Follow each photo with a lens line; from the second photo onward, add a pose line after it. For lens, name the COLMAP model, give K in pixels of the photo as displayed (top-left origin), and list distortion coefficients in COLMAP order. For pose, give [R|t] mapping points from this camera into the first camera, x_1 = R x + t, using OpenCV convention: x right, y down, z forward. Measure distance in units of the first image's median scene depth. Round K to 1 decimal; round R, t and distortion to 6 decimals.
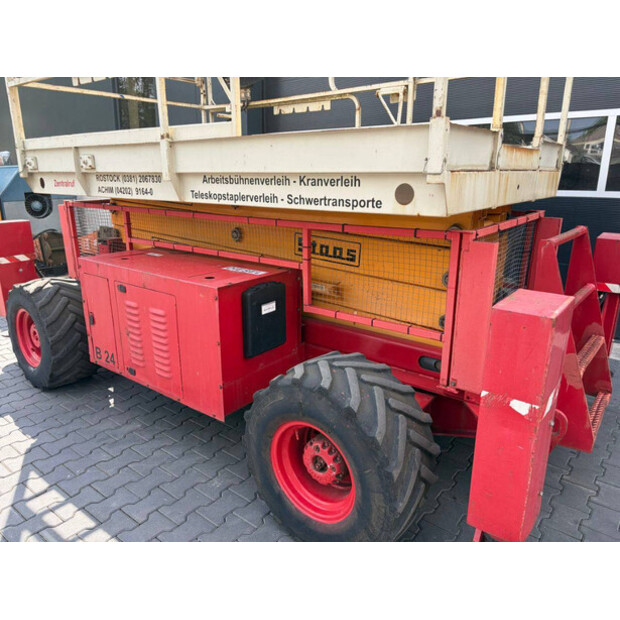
lens RADIAL K [[466.9, 0, 311.1], [0, 466.9, 304.9], [0, 0, 1]] dist [0.046431, -0.045135]
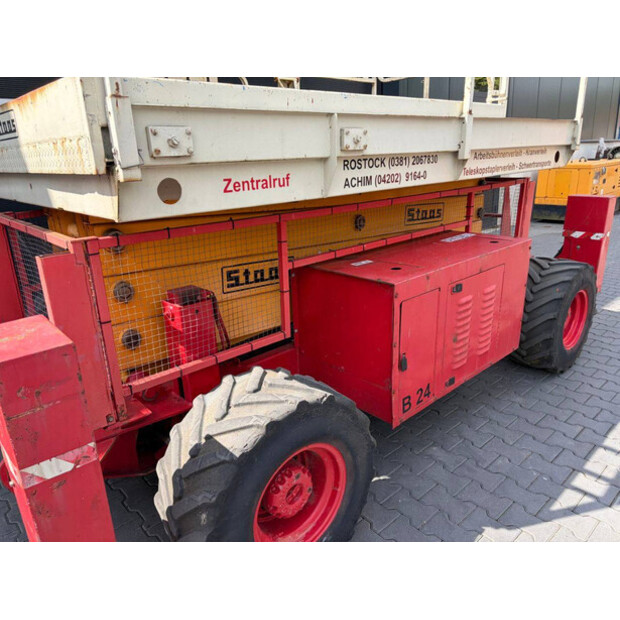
lens RADIAL K [[466.9, 0, 306.0], [0, 466.9, 312.0], [0, 0, 1]] dist [0.046431, -0.045135]
pose [[0.163557, -0.322098, 0.932471, -1.330953], [0.301123, 0.916392, 0.263726, -0.321440], [-0.939454, 0.237654, 0.246874, 1.116842]]
